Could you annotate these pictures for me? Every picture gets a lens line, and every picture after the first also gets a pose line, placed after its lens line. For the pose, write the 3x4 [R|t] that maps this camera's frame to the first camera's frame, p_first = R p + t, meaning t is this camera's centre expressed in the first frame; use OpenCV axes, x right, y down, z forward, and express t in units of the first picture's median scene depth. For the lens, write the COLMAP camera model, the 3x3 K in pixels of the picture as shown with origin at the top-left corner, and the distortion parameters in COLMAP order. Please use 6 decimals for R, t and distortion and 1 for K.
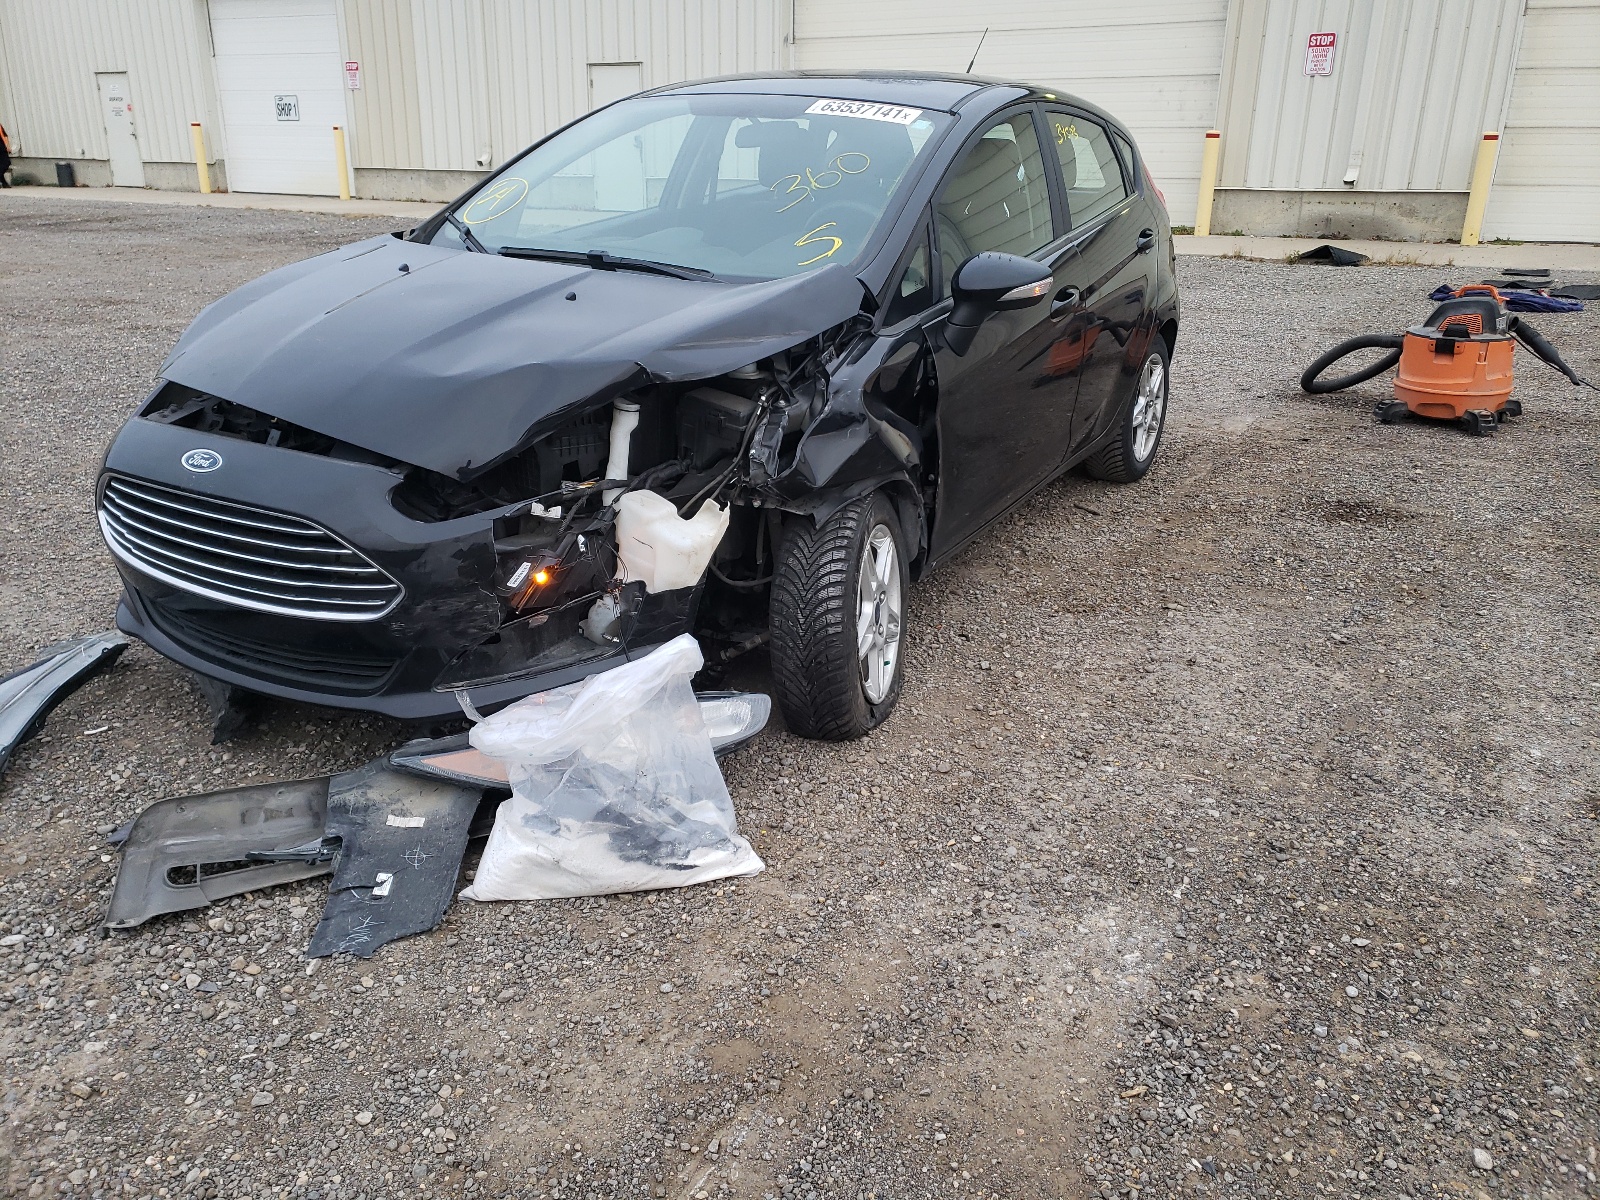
lens RADIAL K [[1233.1, 0, 797.9], [0, 1233.1, 586.0], [0, 0, 1]] dist [-0.005990, 0.048758]
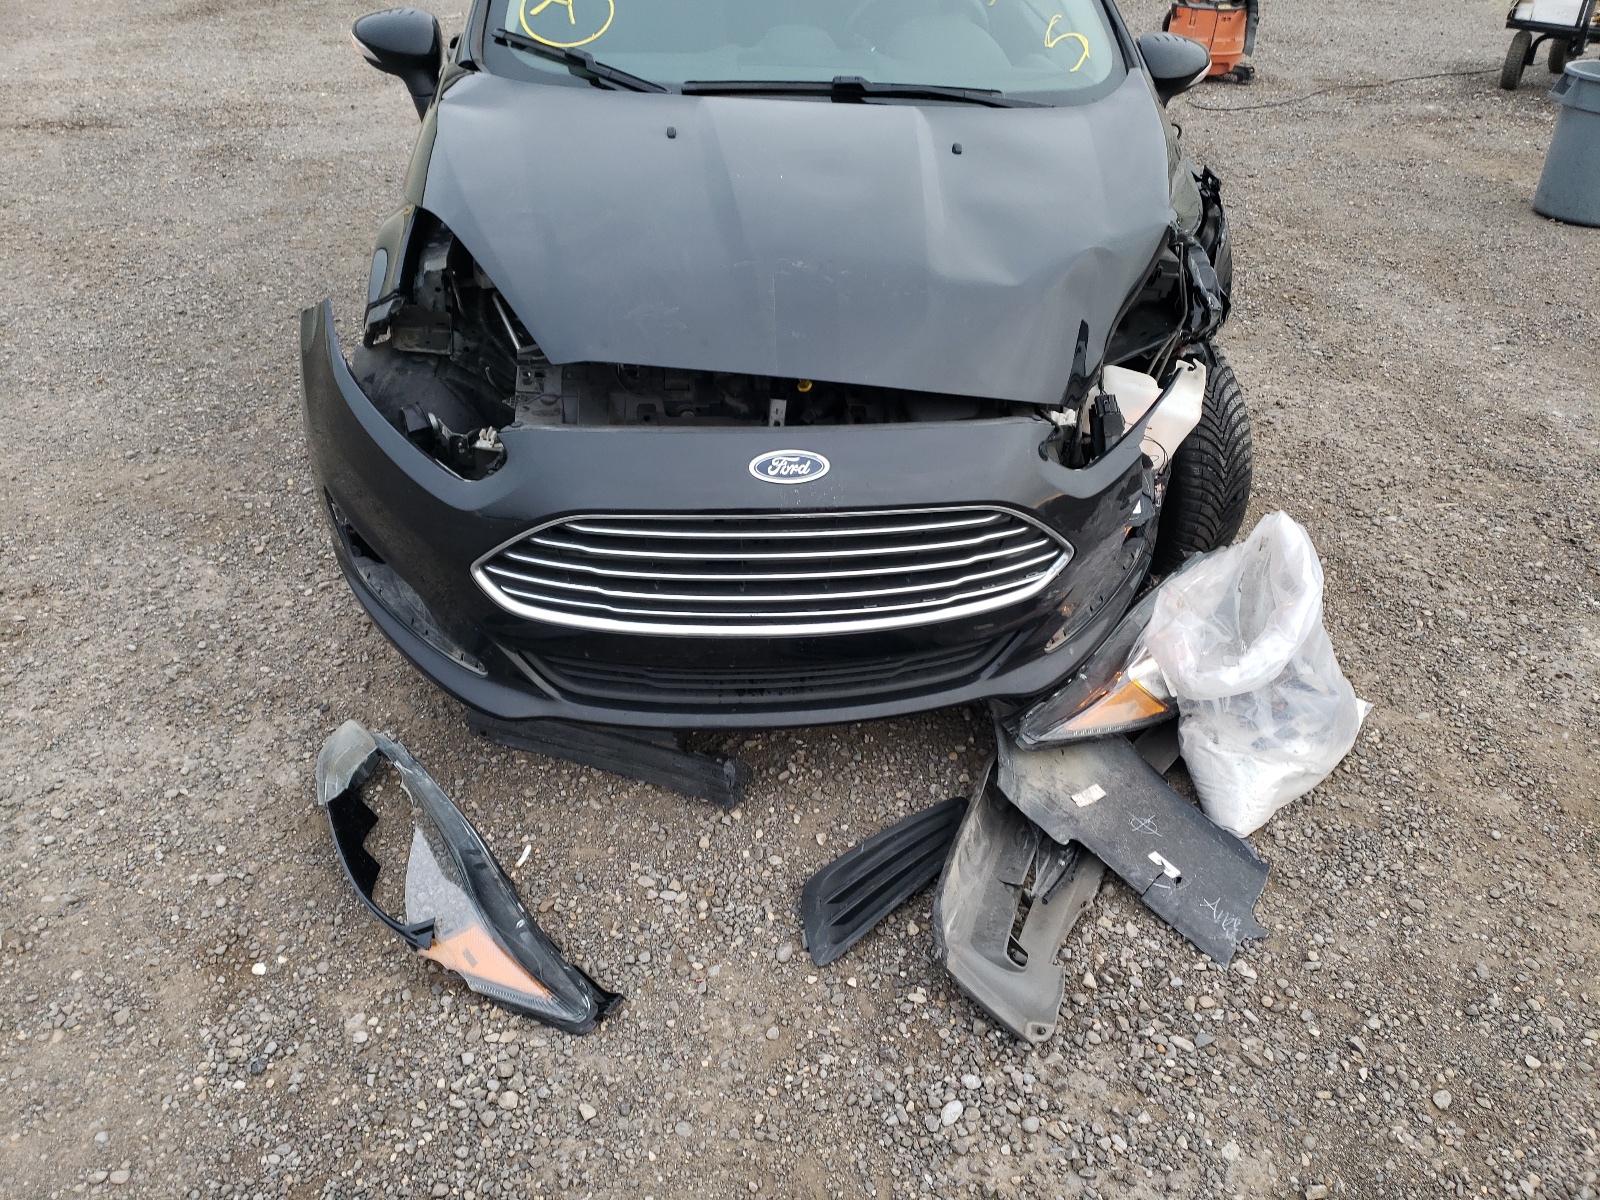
lens RADIAL K [[1230.7, 0, 800.0], [0, 1230.7, 600.0], [0, 0, 1]] dist [0.018697, 0.000789]
pose [[0.816178, -0.313284, 0.485497, -0.659823], [0.188812, 0.938730, 0.288332, -0.182339], [-0.546081, -0.143662, 0.825323, 0.291558]]
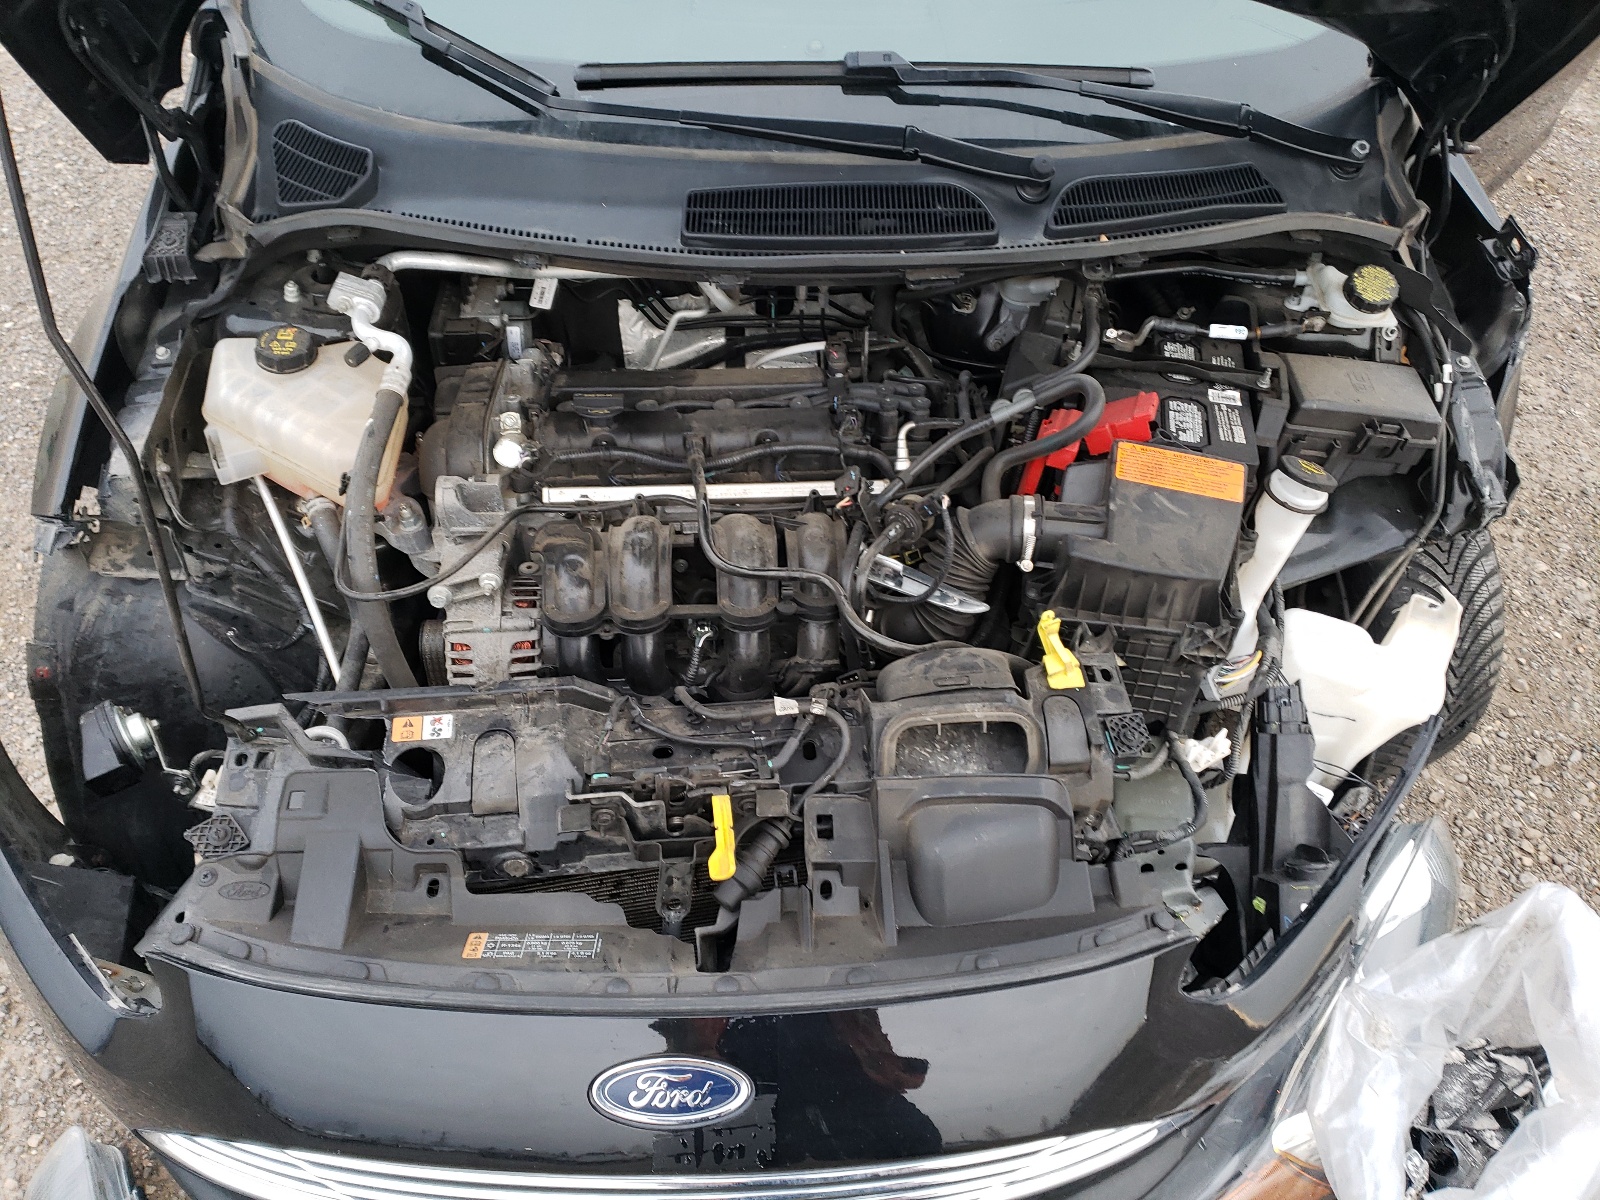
lens RADIAL K [[1221.0, 0, 800.0], [0, 1221.0, 600.0], [0, 0, 1]] dist [0.042923, 0.004437]
pose [[0.854773, -0.388545, 0.344088, -0.400215], [0.188136, 0.849854, 0.492294, -0.315462], [-0.483703, -0.356064, 0.799531, 0.560706]]
